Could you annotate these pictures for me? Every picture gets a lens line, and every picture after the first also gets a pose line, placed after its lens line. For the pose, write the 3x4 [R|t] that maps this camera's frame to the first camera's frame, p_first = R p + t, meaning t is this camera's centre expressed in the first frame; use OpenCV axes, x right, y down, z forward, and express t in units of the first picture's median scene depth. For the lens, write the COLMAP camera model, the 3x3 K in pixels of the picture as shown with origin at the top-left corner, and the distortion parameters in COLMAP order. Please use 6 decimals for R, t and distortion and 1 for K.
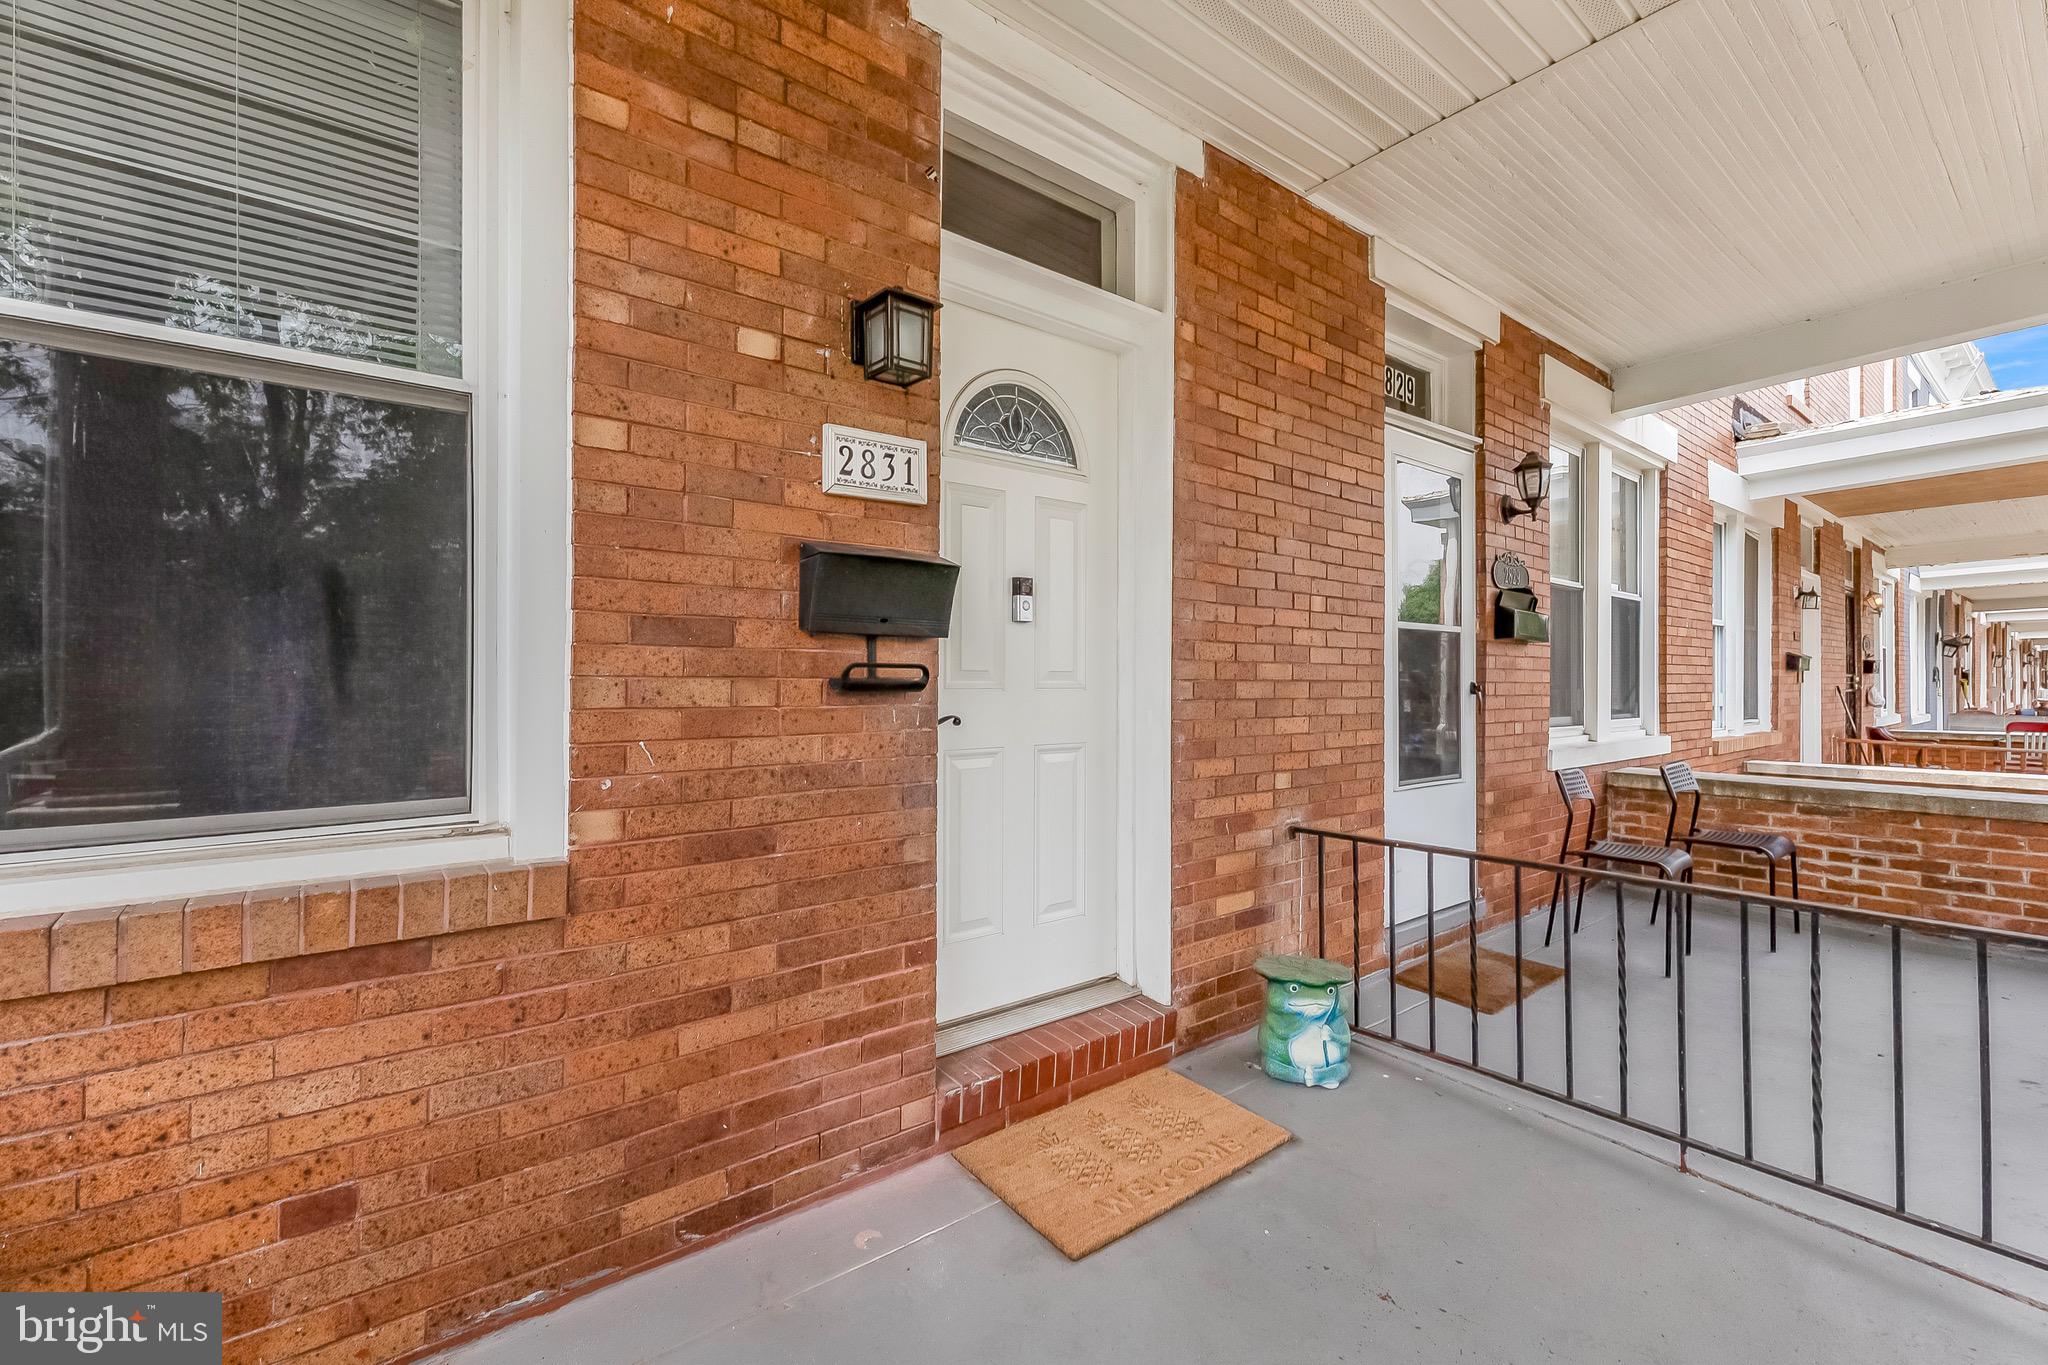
lens RADIAL K [[924.5, 0, 1024.0], [0, 924.5, 682.5], [0, 0, 1]] dist [0.000395, 0.000199]
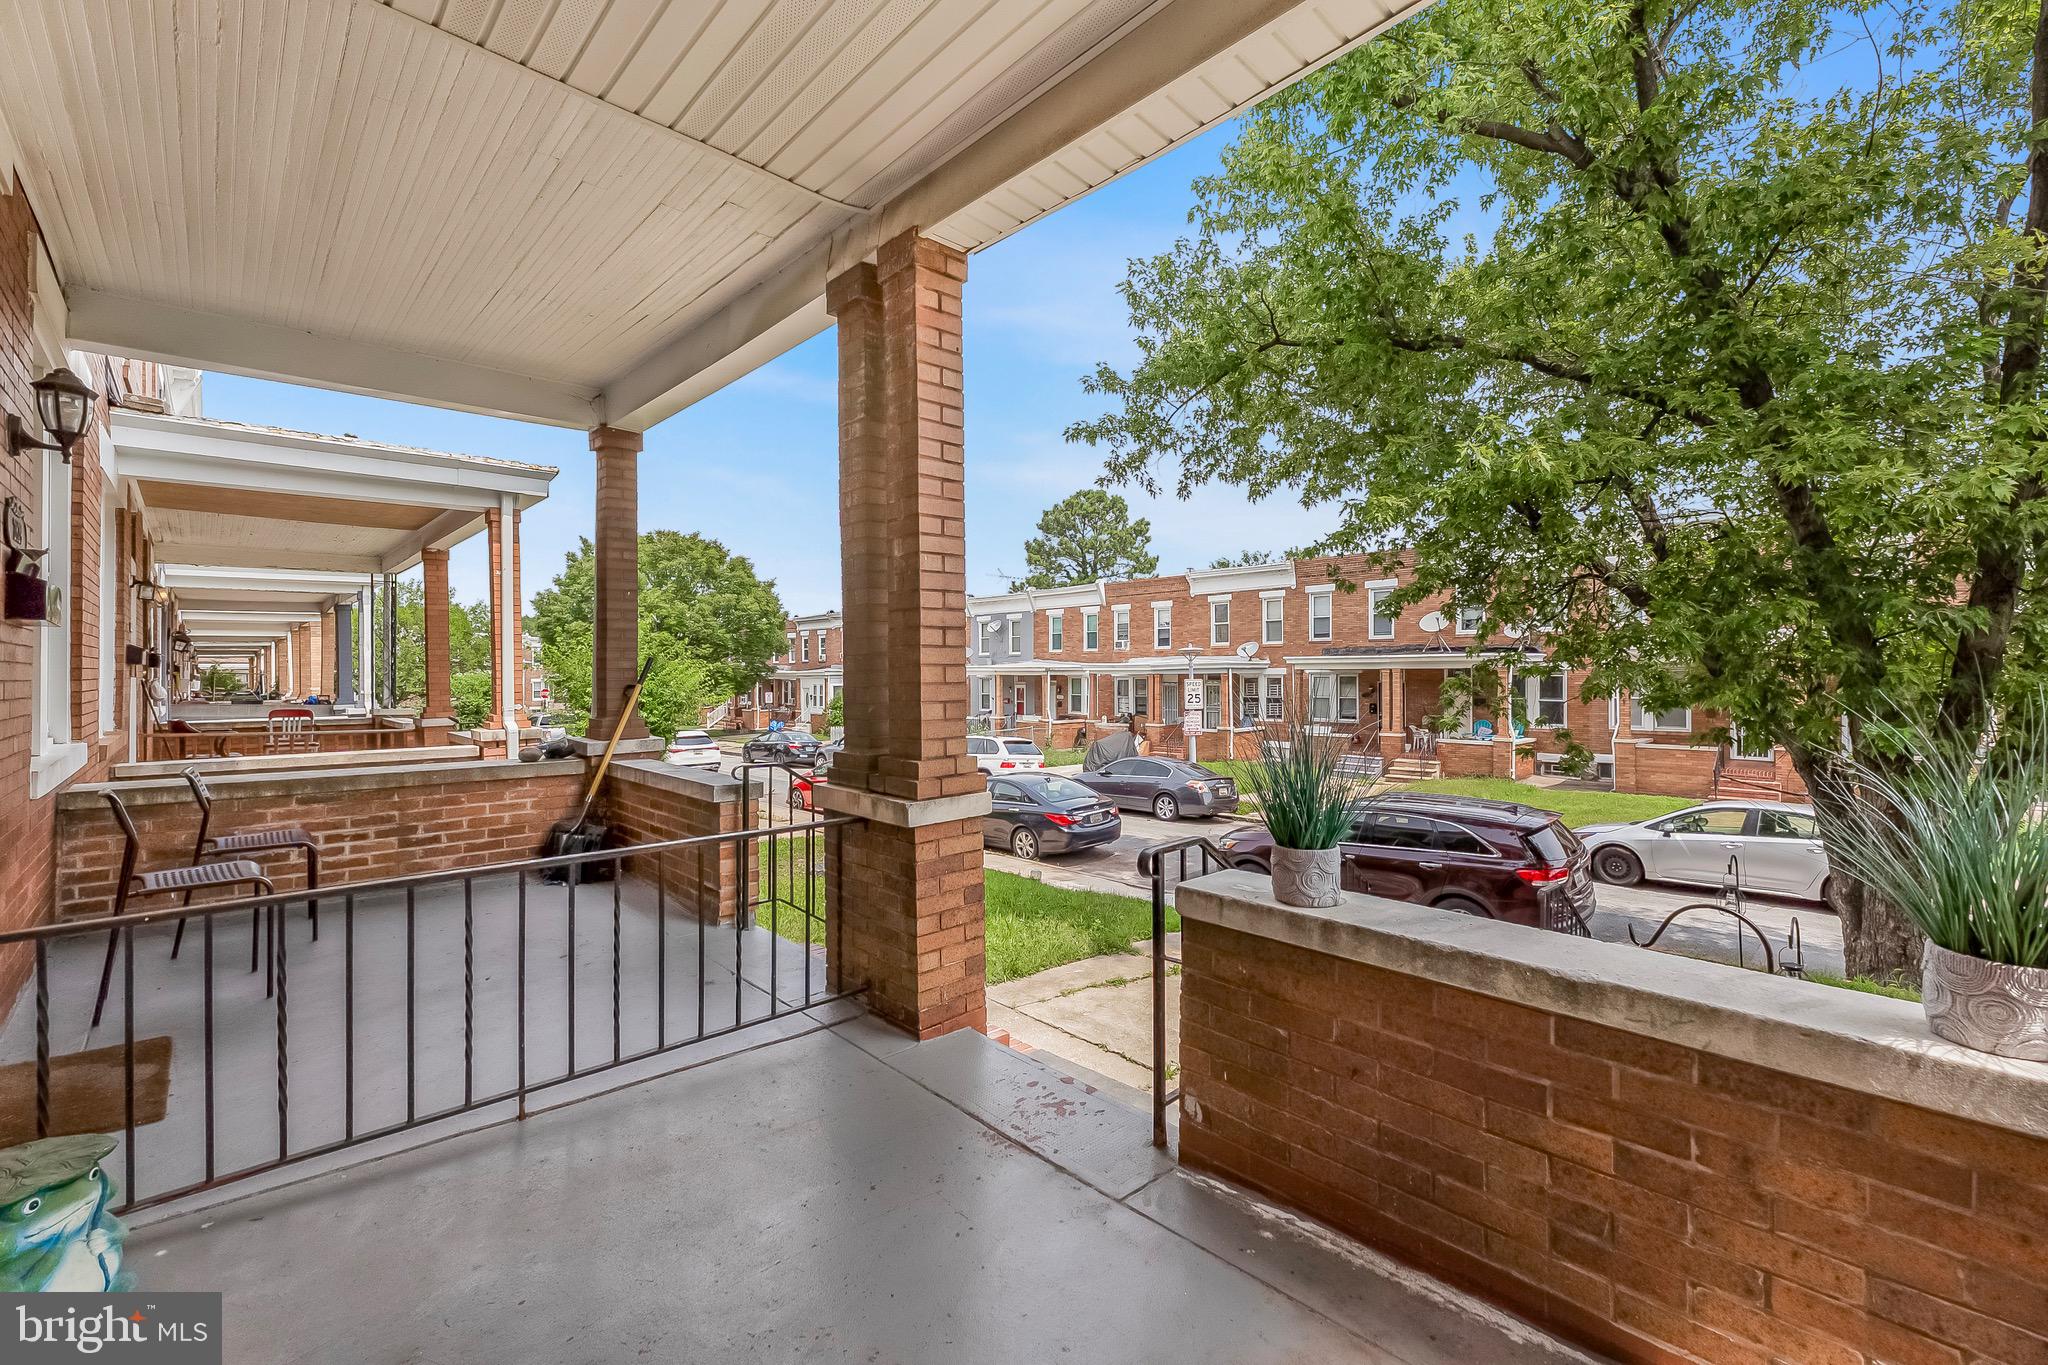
lens RADIAL K [[893.4, 0, 1024.0], [0, 893.4, 682.5], [0, 0, 1]] dist [-0.000620, -0.000210]
pose [[-0.150032, -0.010539, 0.988625, -0.283929], [-0.000982, 0.999944, 0.010511, -0.007172], [-0.988681, 0.000606, -0.150034, 0.362952]]
